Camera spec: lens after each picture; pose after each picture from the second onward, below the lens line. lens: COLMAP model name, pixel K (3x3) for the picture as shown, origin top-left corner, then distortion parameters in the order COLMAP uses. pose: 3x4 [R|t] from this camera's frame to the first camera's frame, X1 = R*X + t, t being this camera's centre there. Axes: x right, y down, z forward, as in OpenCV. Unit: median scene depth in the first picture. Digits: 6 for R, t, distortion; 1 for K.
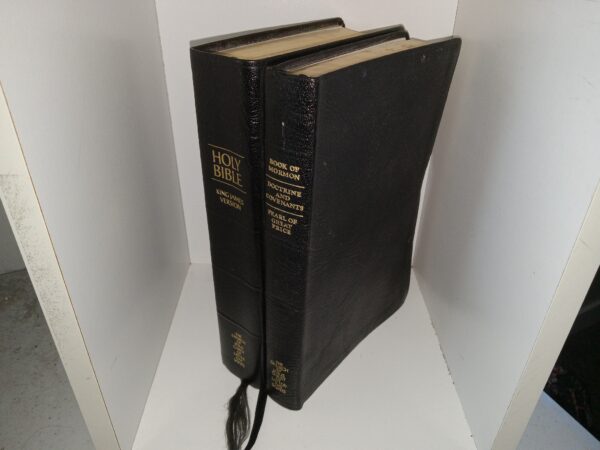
lens RADIAL K [[461.4, 0, 300.0], [0, 461.4, 225.0], [0, 0, 1]] dist [-0.003705, 0.000462]
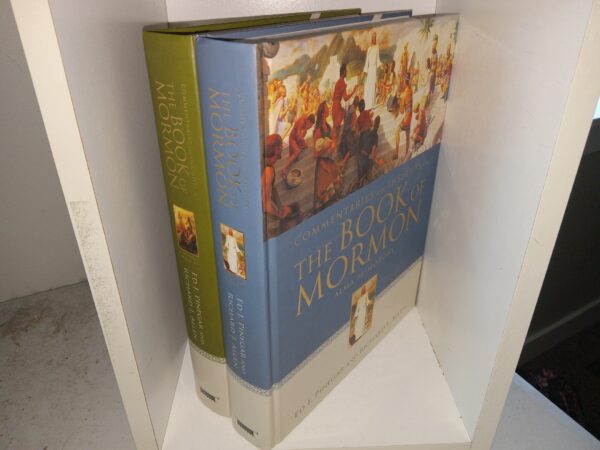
lens RADIAL K [[449.6, 0, 300.0], [0, 449.6, 225.0], [0, 0, 1]] dist [0.009435, 0.004566]
pose [[0.999330, -0.033002, 0.015808, -0.023897], [0.033691, 0.998394, -0.045540, 0.014851], [-0.014280, 0.046043, 0.998837, -0.114496]]
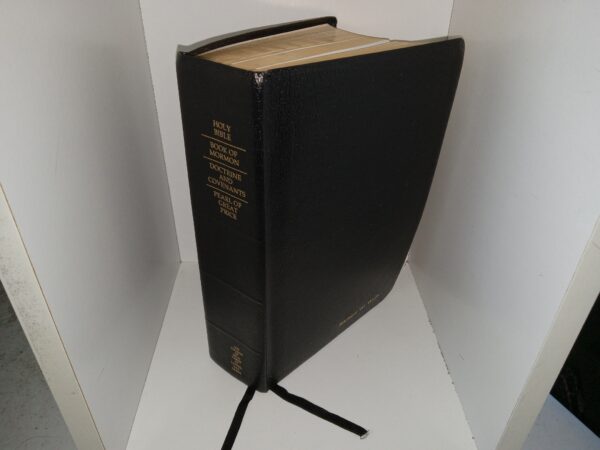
lens RADIAL K [[461.4, 0, 300.0], [0, 461.4, 225.0], [0, 0, 1]] dist [-0.003705, 0.000462]
pose [[0.999718, -0.014519, 0.018805, -0.004637], [0.014080, 0.999631, 0.023236, -0.018097], [-0.019135, -0.022965, 0.999553, 0.034807]]
